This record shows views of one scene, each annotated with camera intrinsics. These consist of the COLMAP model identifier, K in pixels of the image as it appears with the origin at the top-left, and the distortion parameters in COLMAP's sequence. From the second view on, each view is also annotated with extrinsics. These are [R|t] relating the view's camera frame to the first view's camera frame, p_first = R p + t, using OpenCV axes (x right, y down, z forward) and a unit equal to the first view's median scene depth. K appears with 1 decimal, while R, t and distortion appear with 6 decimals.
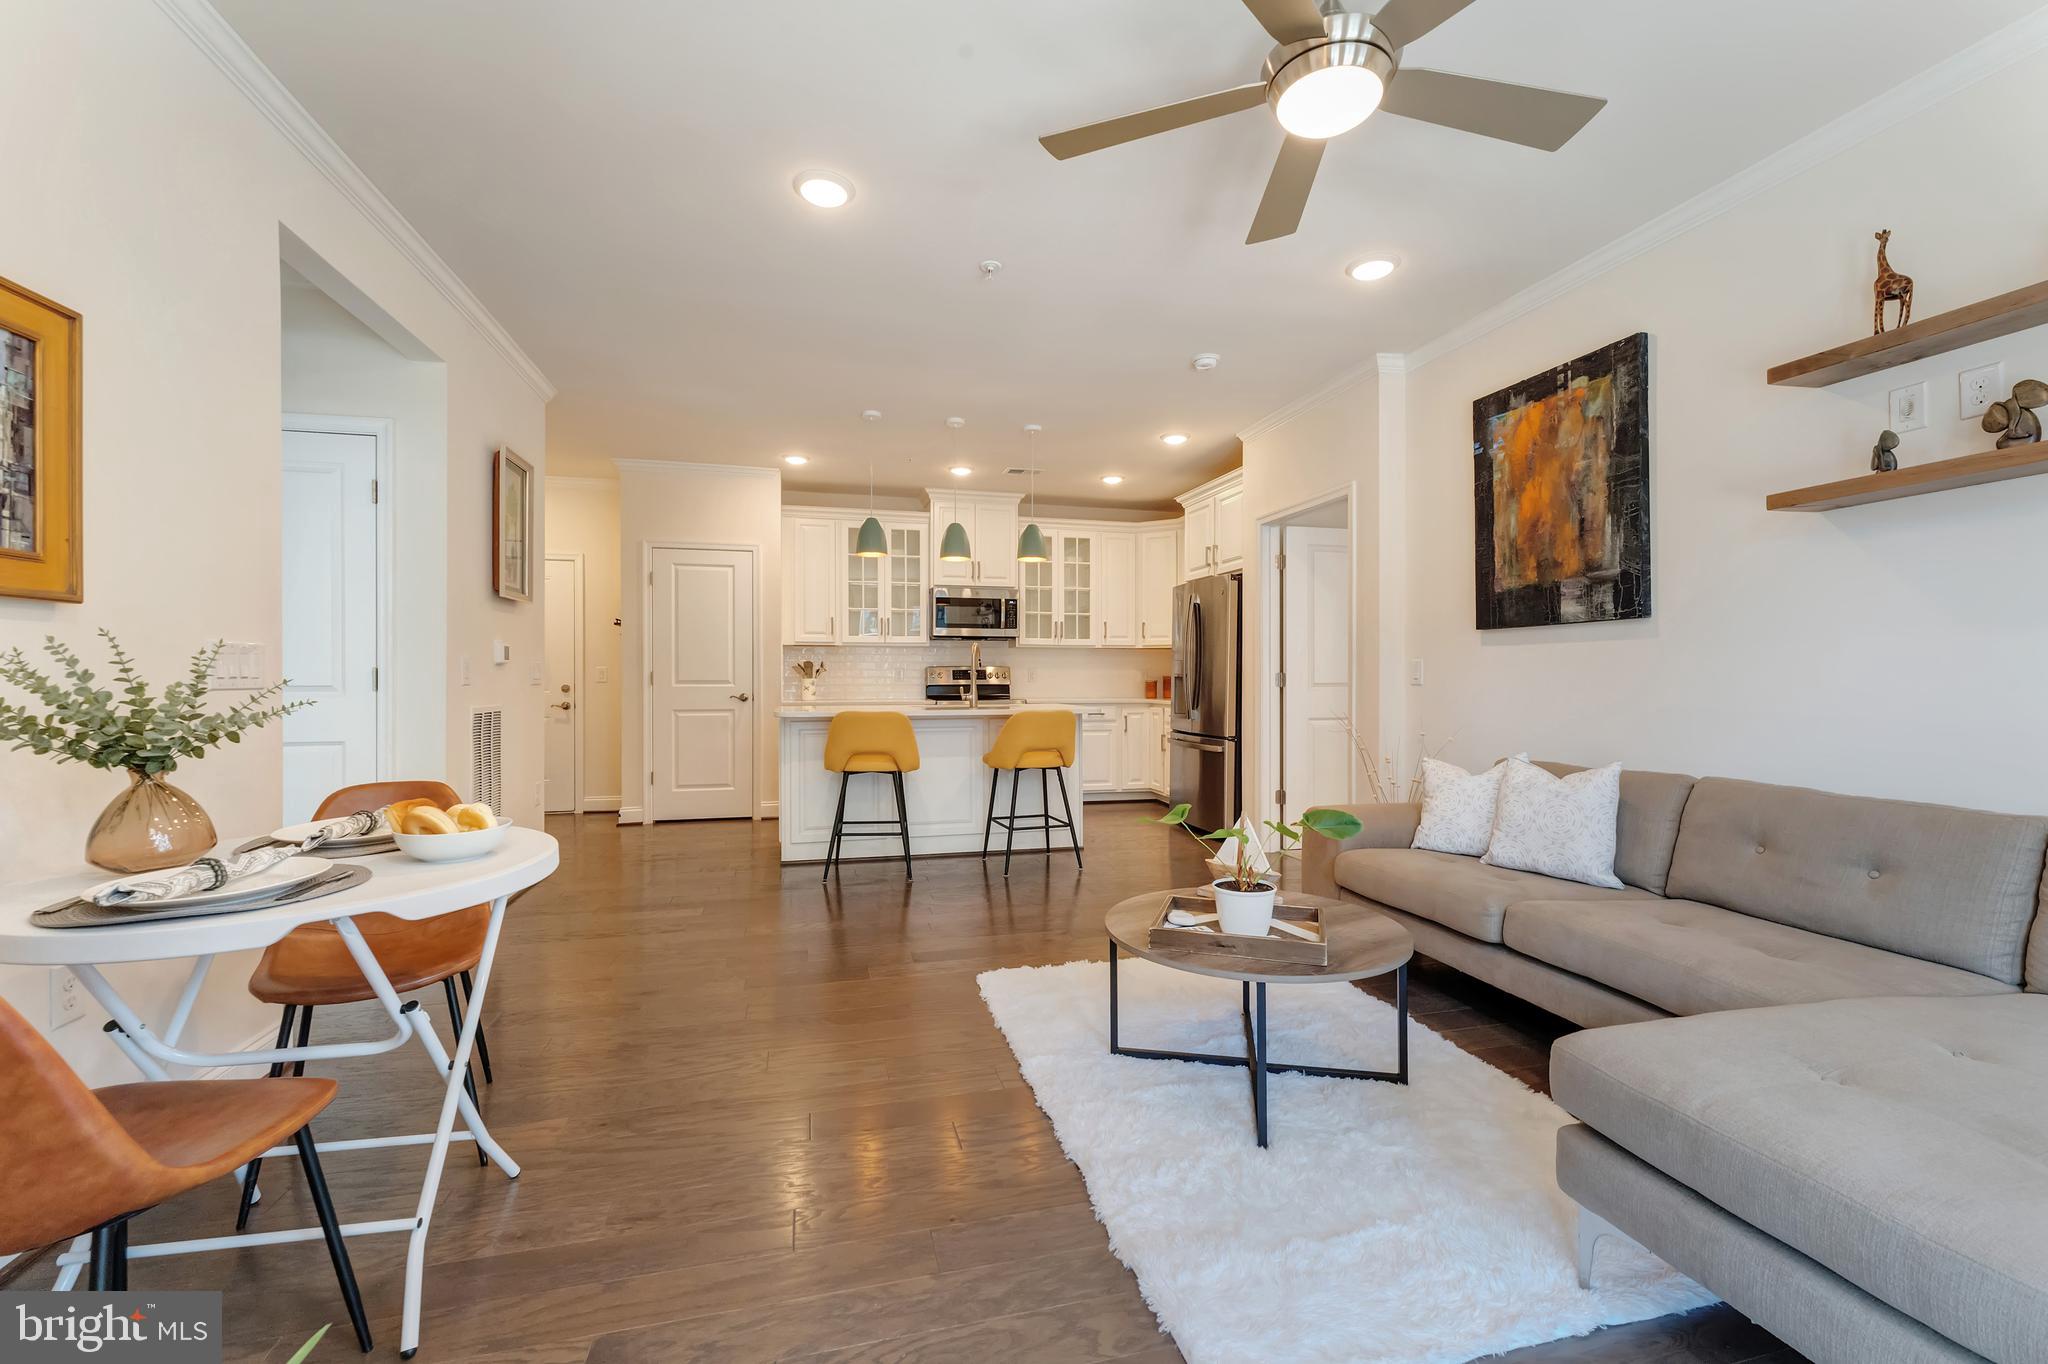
lens RADIAL K [[850.1, 0, 1031.2], [0, 850.1, 680.5], [0, 0, 1]] dist [0.002527, 0.000414]
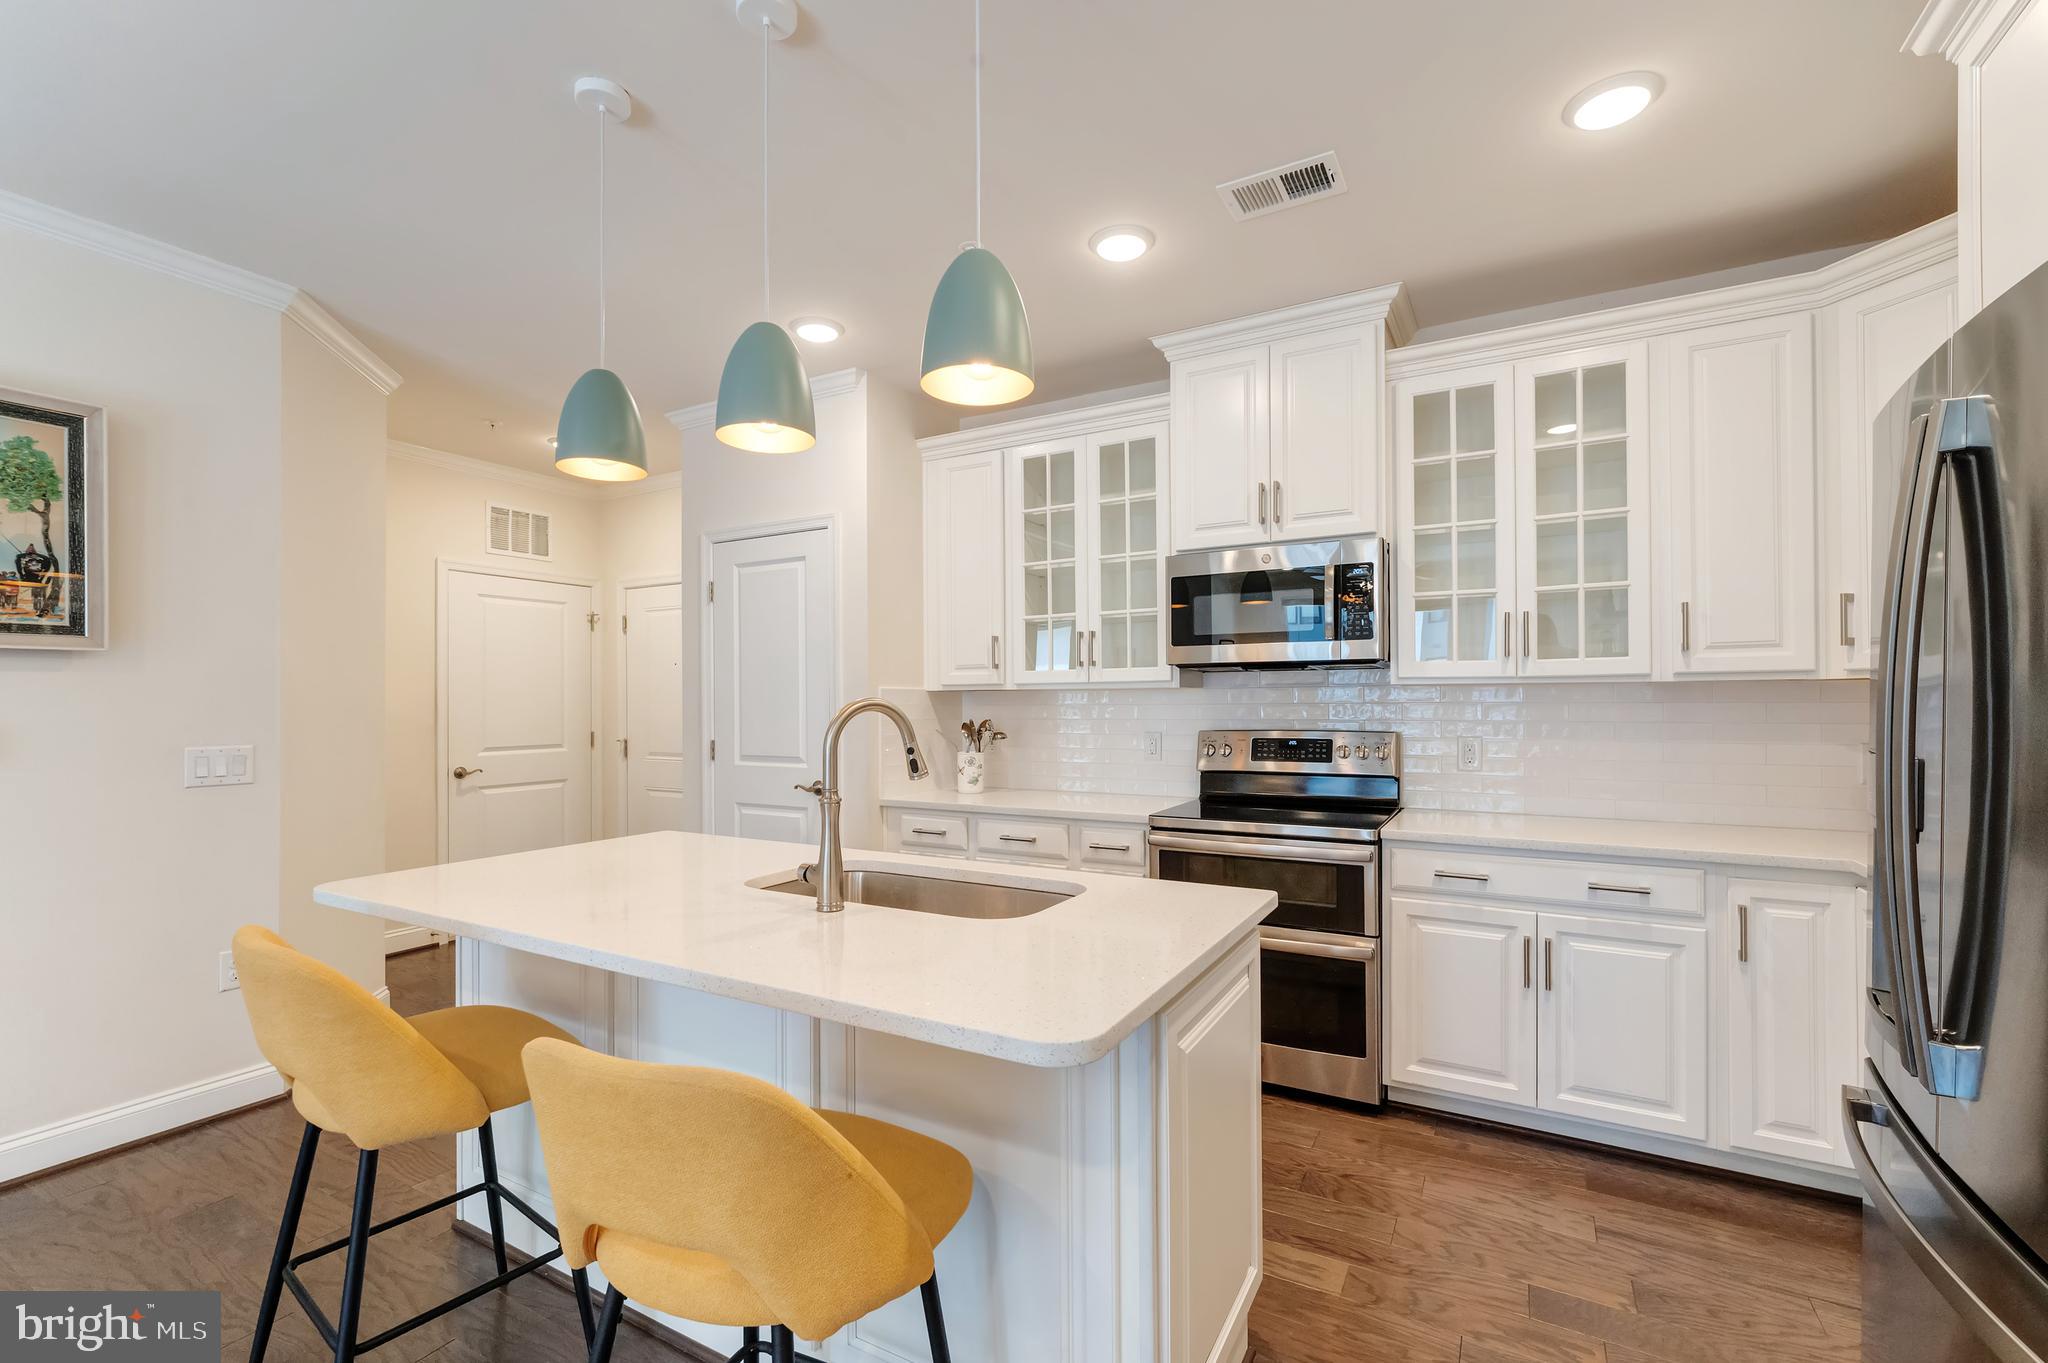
lens RADIAL K [[886.9, 0, 1019.6], [0, 886.9, 697.7], [0, 0, 1]] dist [-0.000923, -0.000071]
pose [[0.709075, -0.006723, -0.705101, 0.185780], [0.002550, 0.999972, -0.006970, -0.038232], [0.705129, 0.003144, 0.709072, 0.729620]]
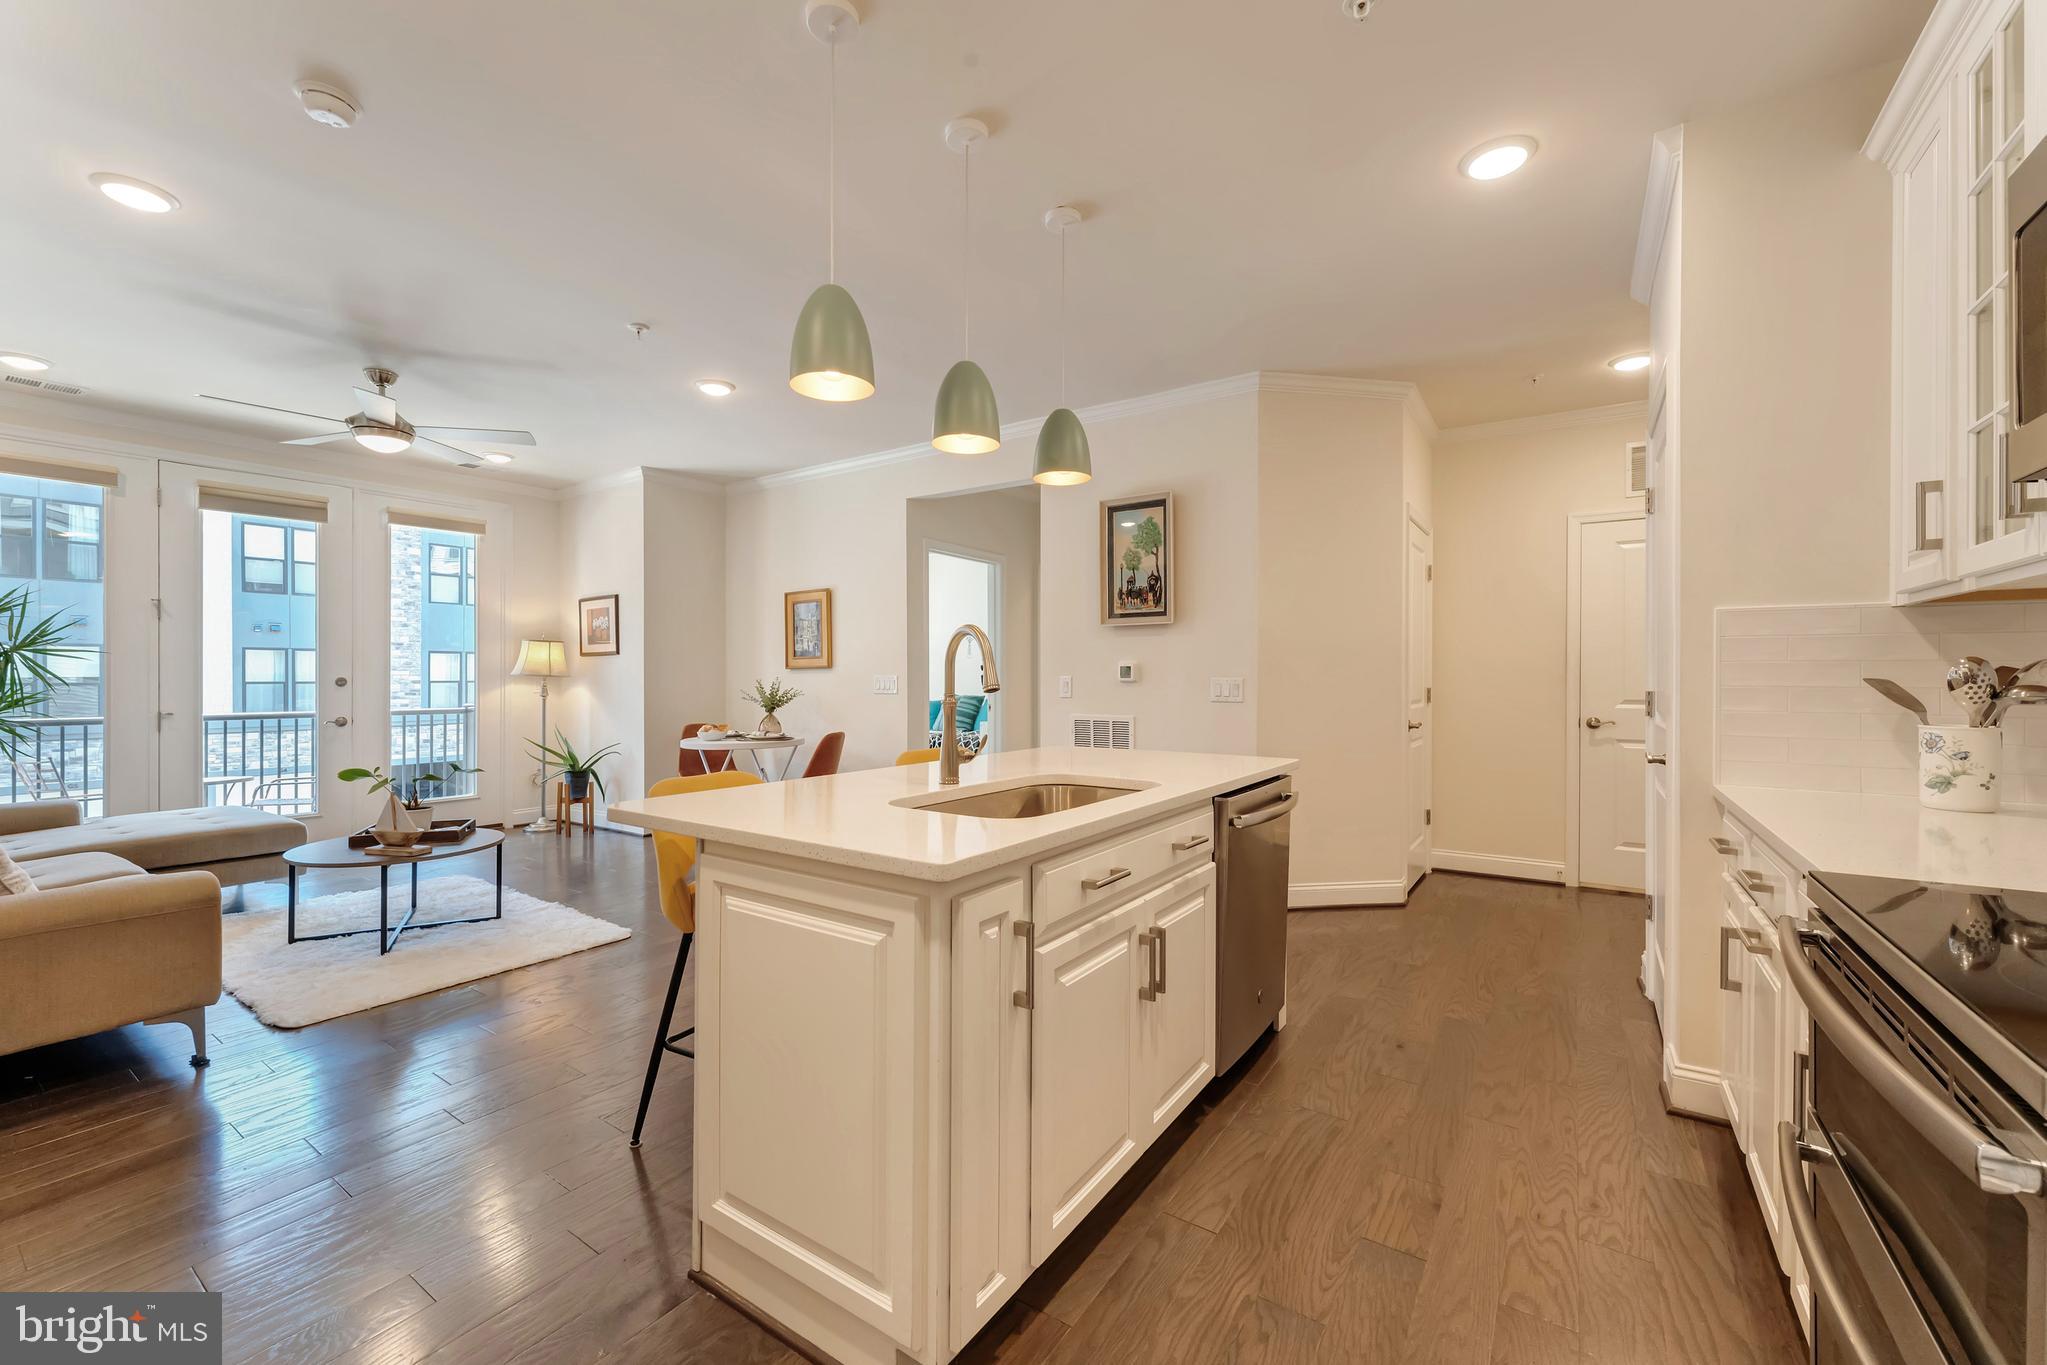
lens RADIAL K [[815.9, 0, 1006.8], [0, 815.9, 672.3], [0, 0, 1]] dist [0.000302, 0.000000]
pose [[-0.768576, -0.004472, -0.639742, 0.145753], [-0.004046, 0.999990, -0.002130, -0.019541], [0.639745, 0.000951, -0.768586, 1.178839]]
